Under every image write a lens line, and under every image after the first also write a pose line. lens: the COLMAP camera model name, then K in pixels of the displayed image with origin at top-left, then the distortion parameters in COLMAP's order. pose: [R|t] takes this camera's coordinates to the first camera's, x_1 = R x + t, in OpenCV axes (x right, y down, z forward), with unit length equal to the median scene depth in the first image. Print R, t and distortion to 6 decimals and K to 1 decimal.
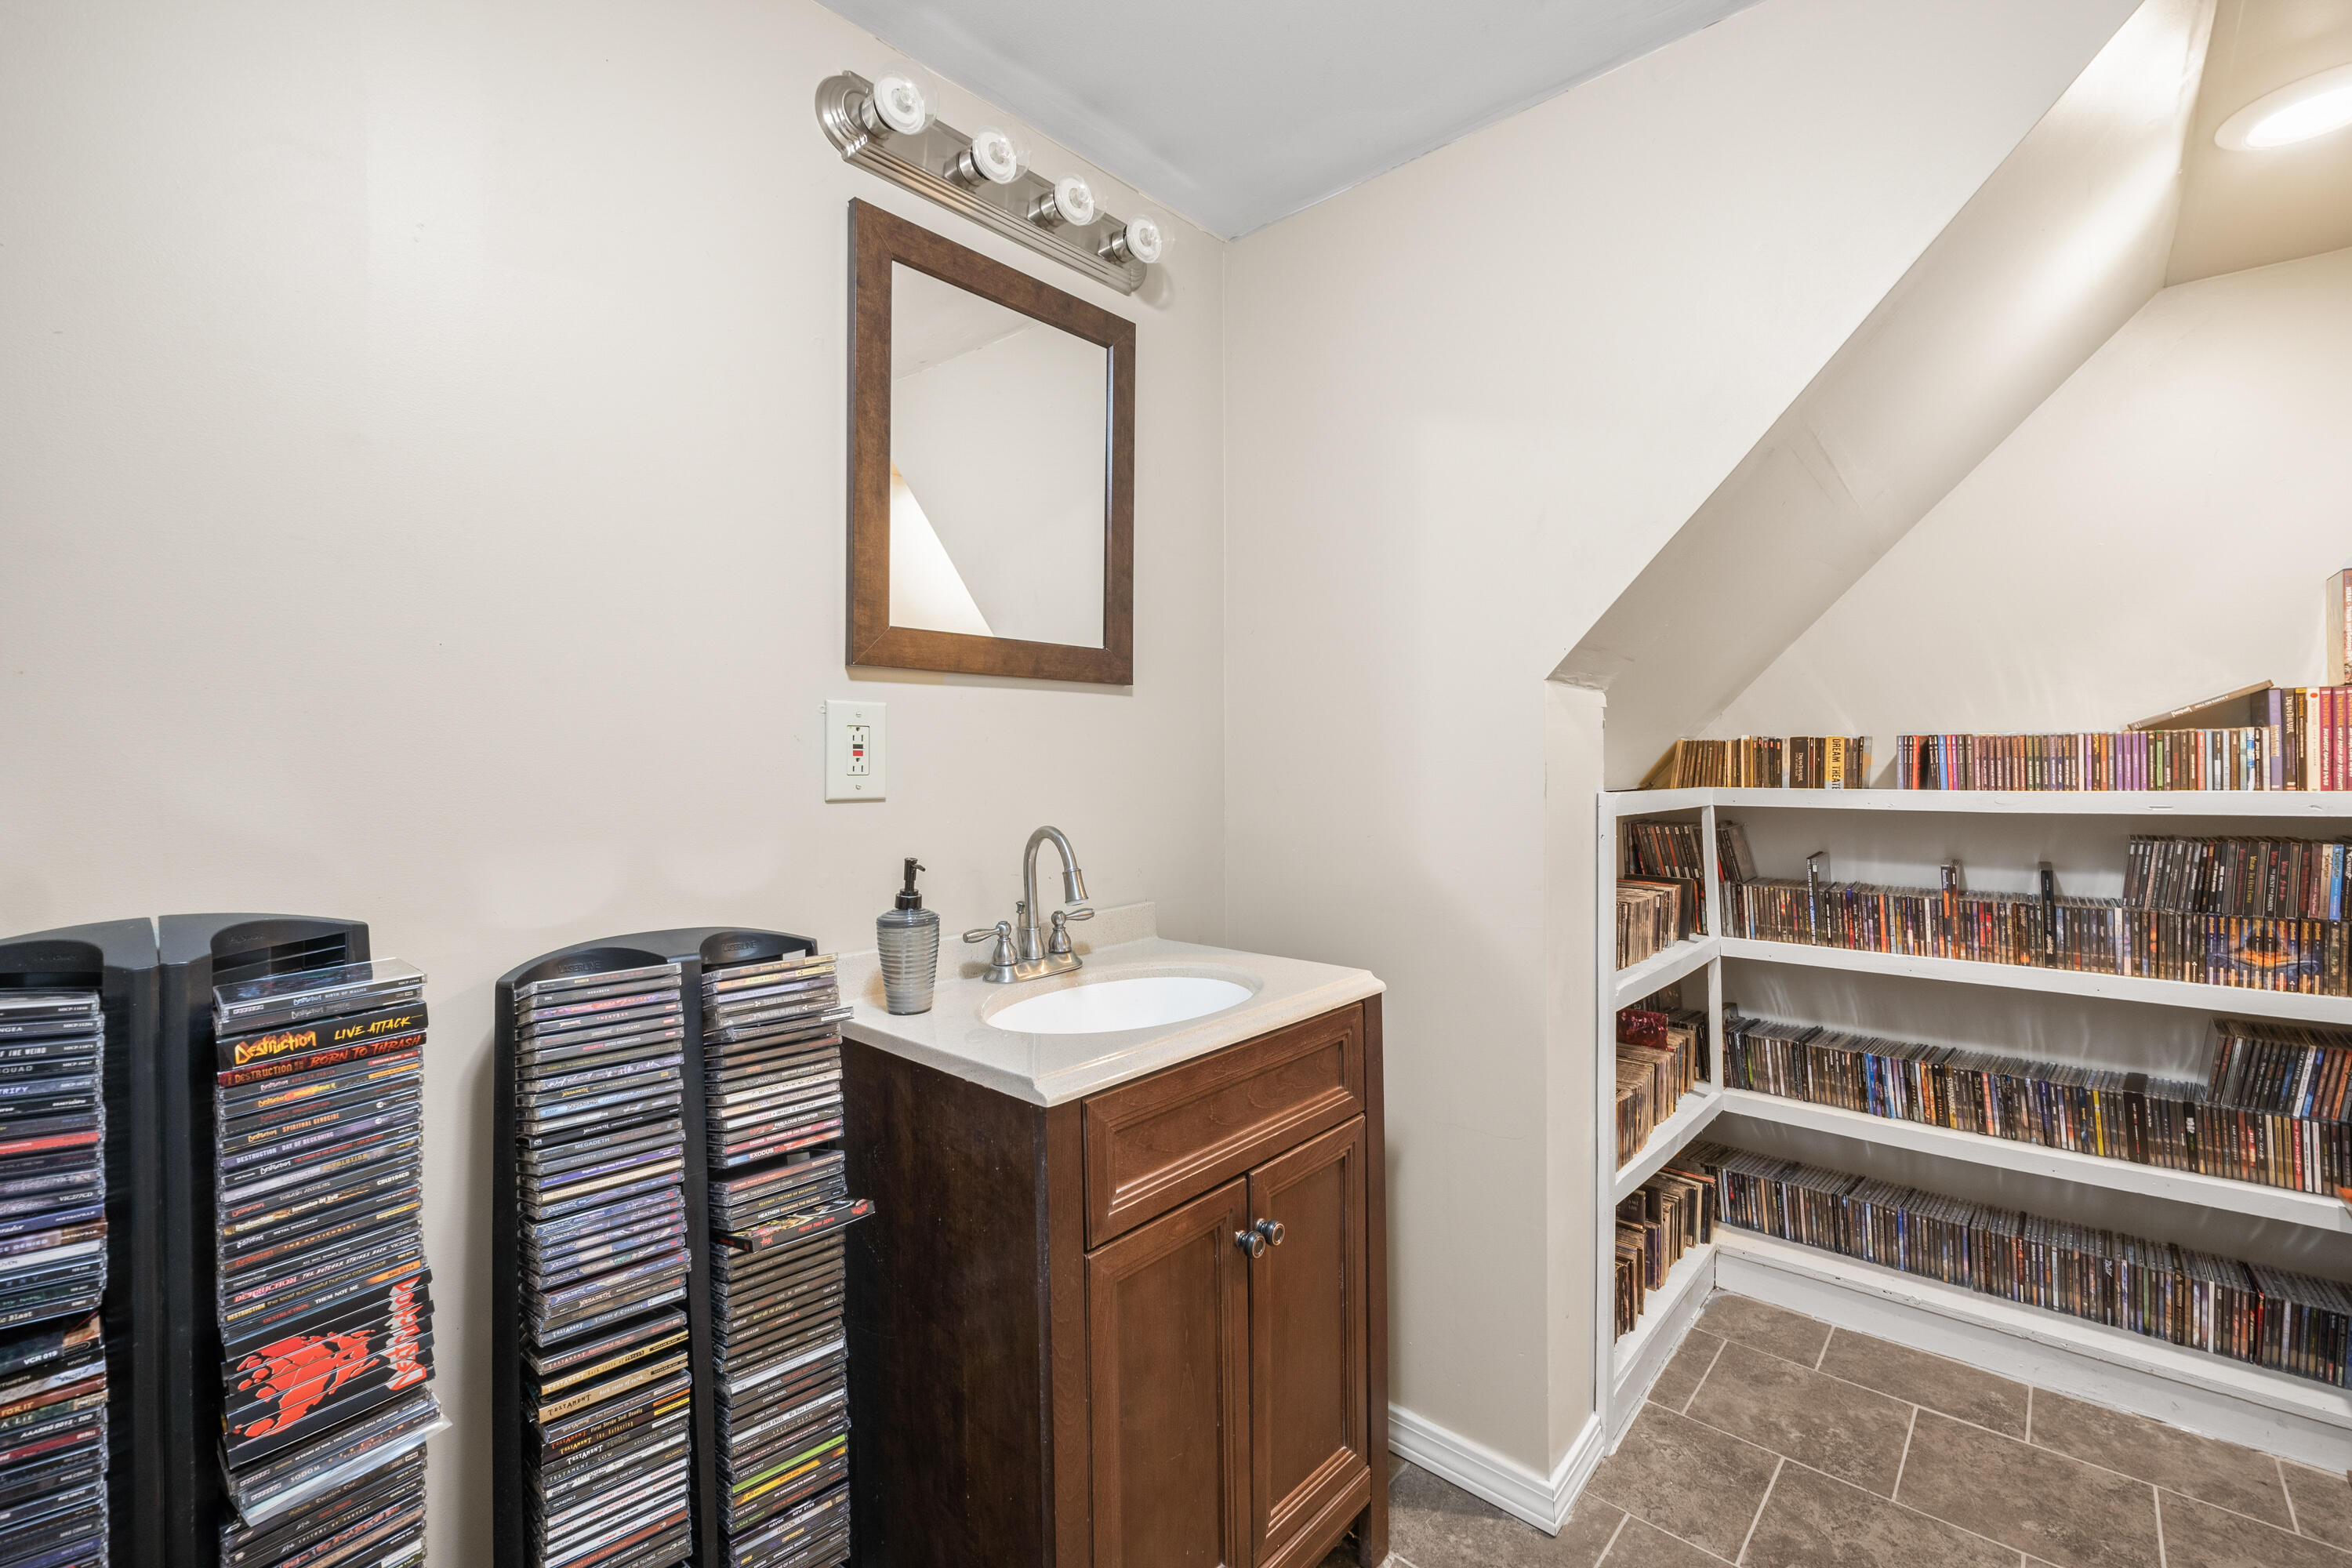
lens RADIAL K [[999.7, 0, 1175.6], [0, 999.7, 766.0], [0, 0, 1]] dist [-0.002242, -0.000348]
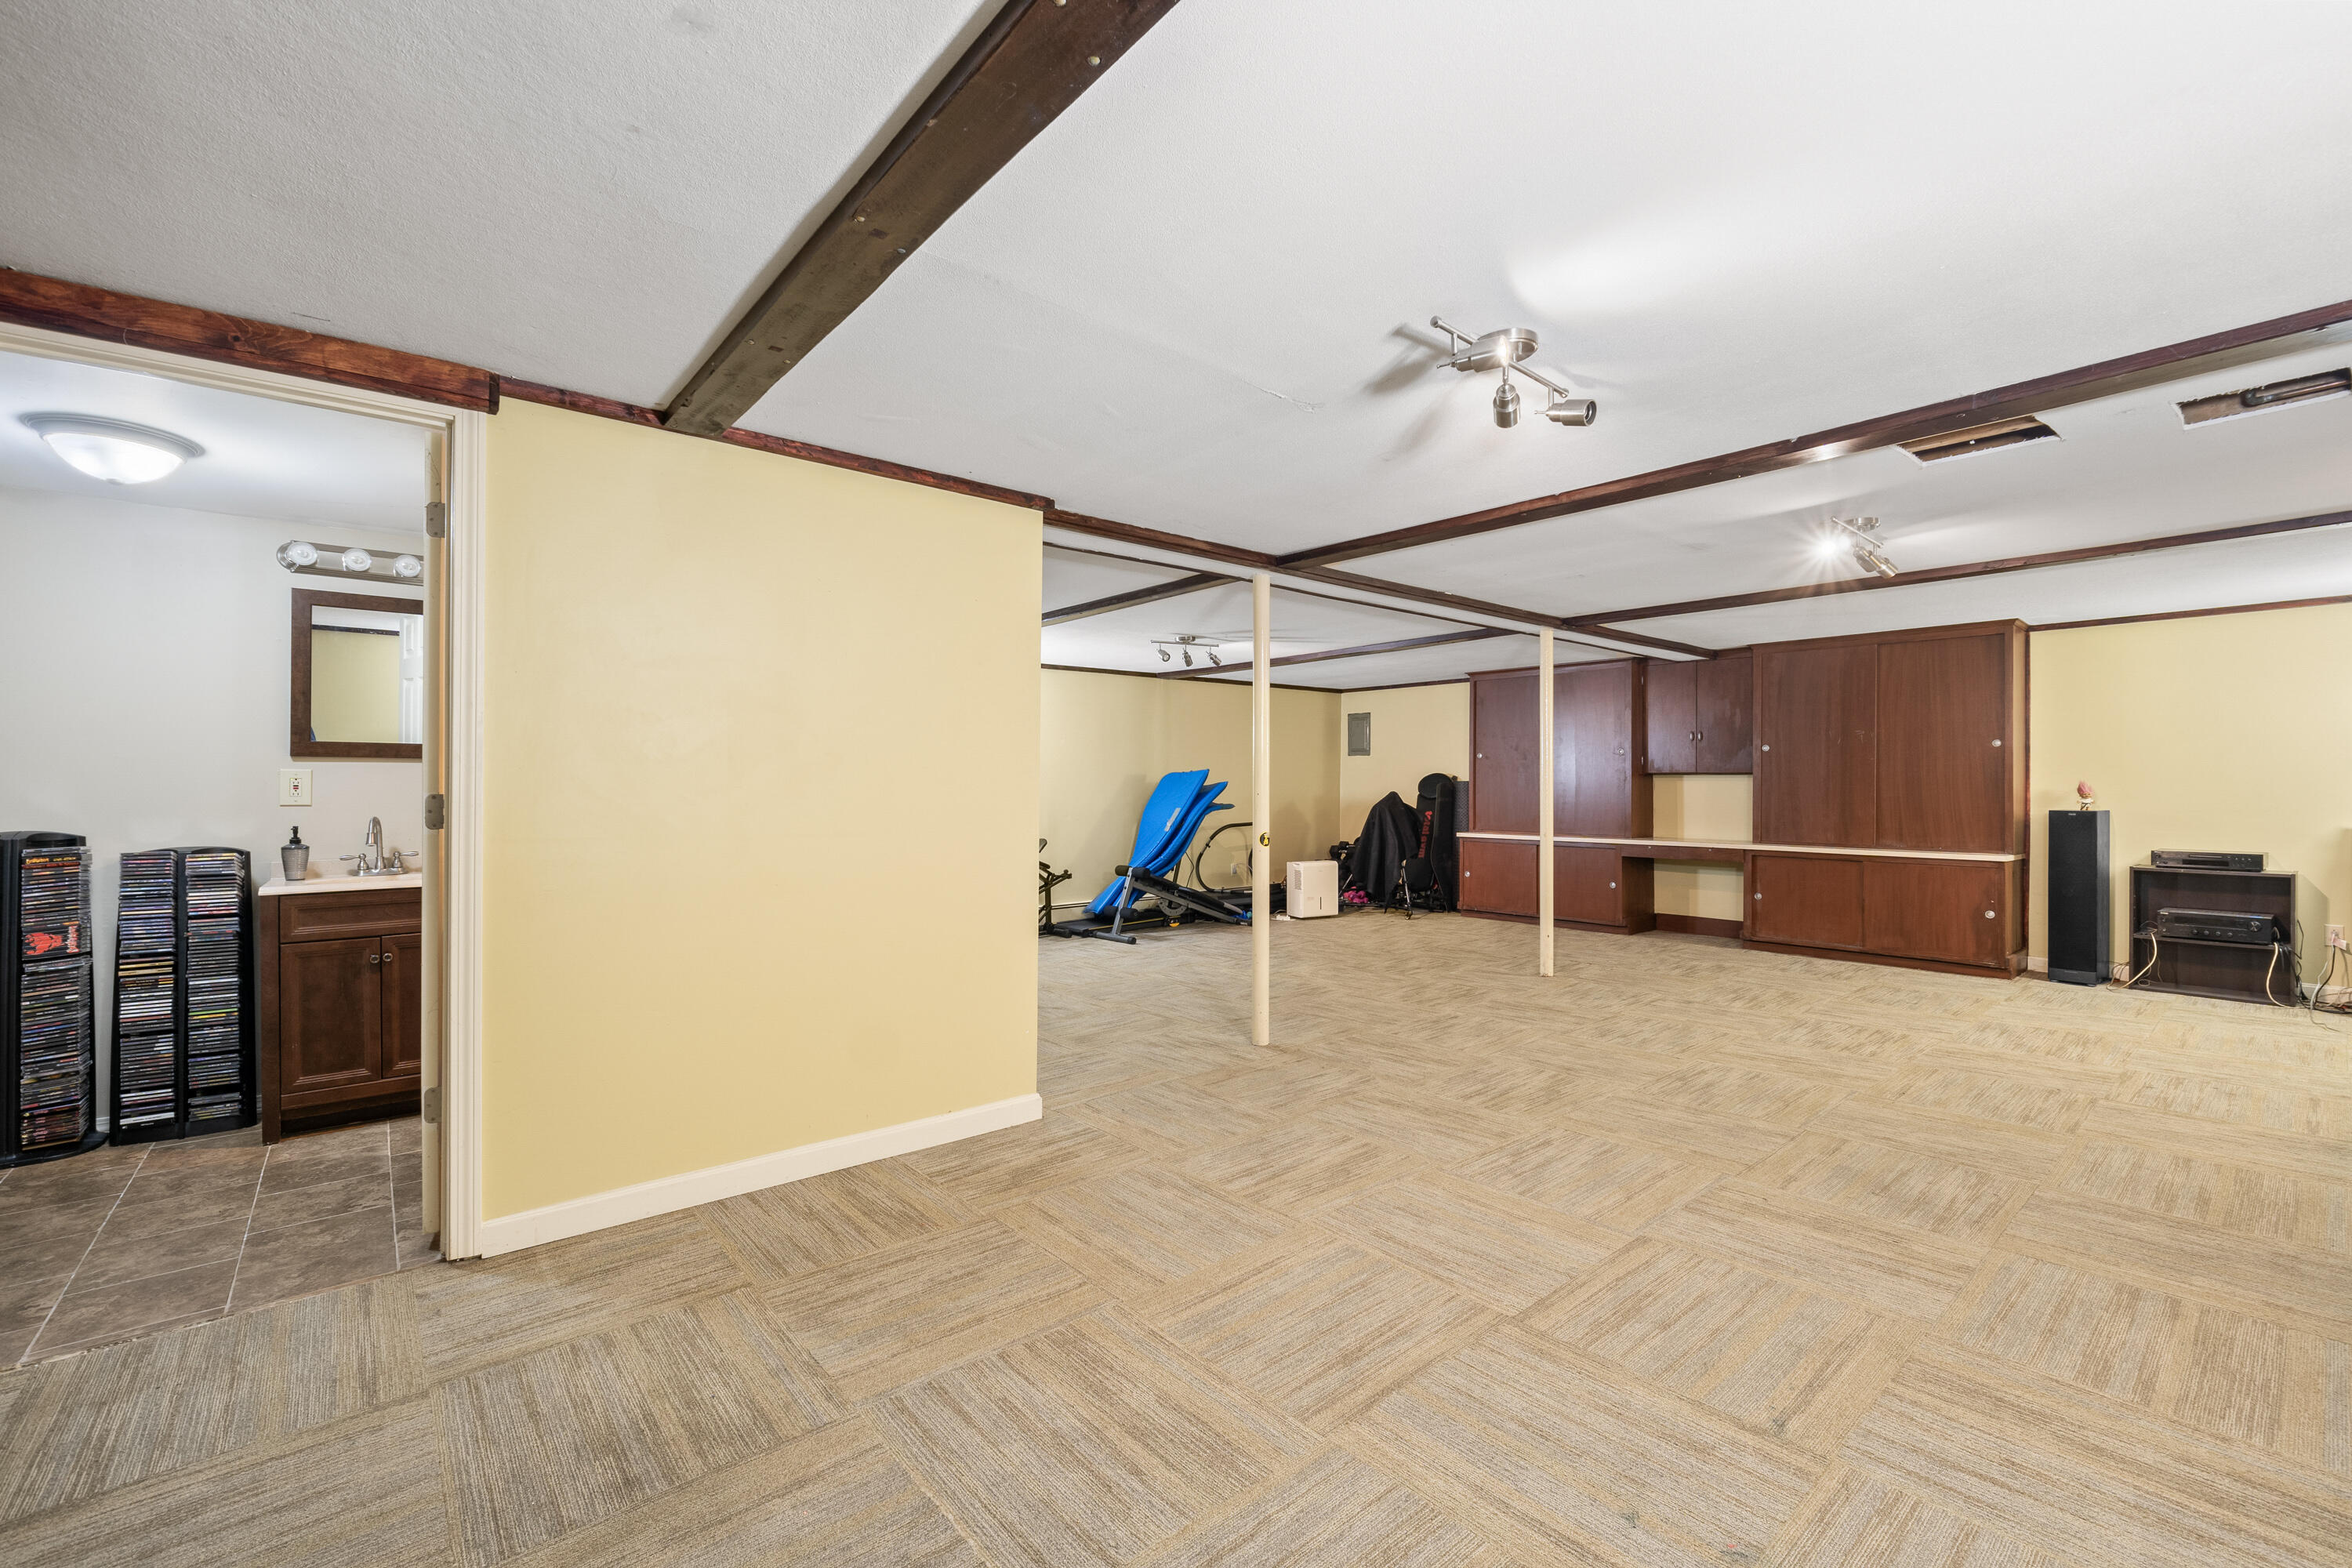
lens RADIAL K [[999.7, 0, 1176.7], [0, 999.7, 783.6], [0, 0, 1]] dist [-0.002242, -0.000348]
pose [[0.990822, 0.017806, -0.133996, 3.243192], [-0.017794, 0.999841, 0.001288, -0.094846], [0.133997, 0.001108, 0.990981, -1.841366]]
